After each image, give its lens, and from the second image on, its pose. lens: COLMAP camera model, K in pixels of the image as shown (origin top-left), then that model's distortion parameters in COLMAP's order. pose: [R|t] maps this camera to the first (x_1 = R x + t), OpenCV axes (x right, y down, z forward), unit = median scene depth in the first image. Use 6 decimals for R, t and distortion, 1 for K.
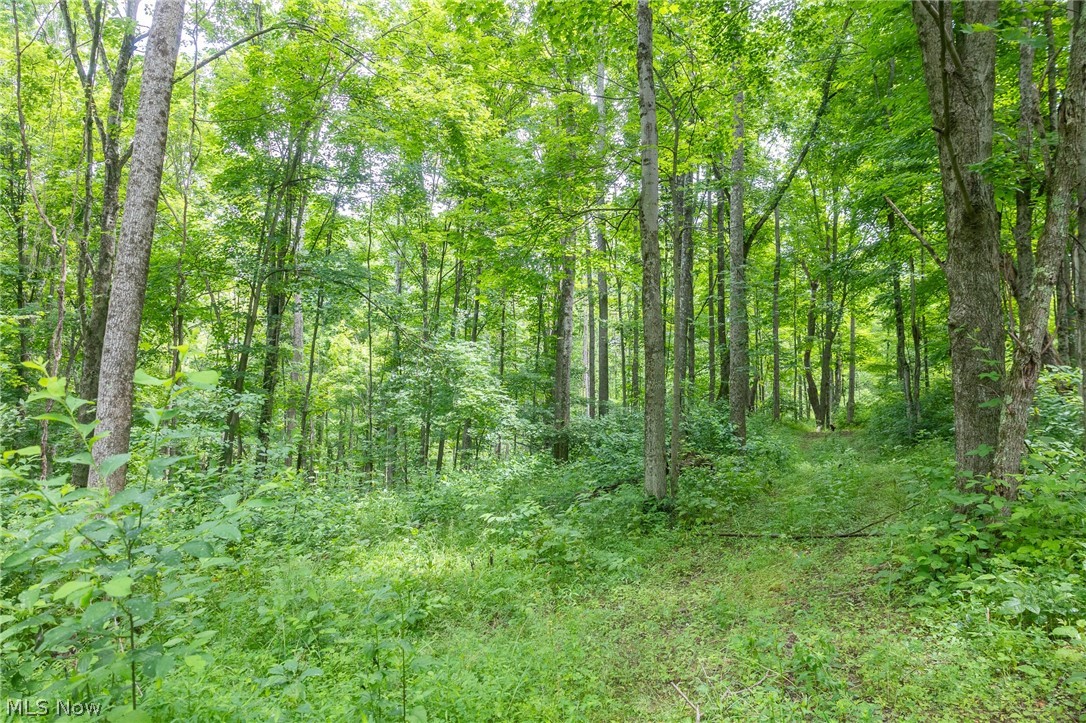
lens RADIAL K [[711.9, 0, 543.0], [0, 711.9, 361.5], [0, 0, 1]] dist [-0.007981, 0.002667]
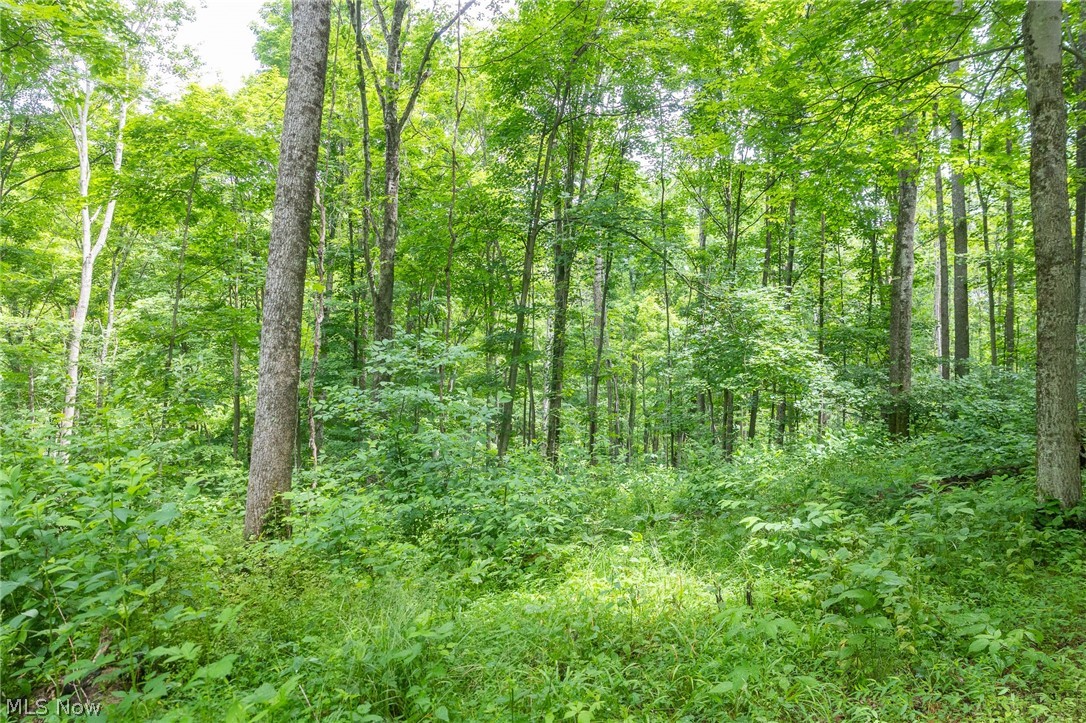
lens RADIAL K [[757.6, 0, 522.5], [0, 757.6, 364.8], [0, 0, 1]] dist [0.008547, 0.003090]
pose [[0.904510, -0.013838, -0.426228, 0.010997], [0.036269, 0.998348, 0.044556, 0.013693], [0.424907, -0.055760, 0.903518, 0.110402]]
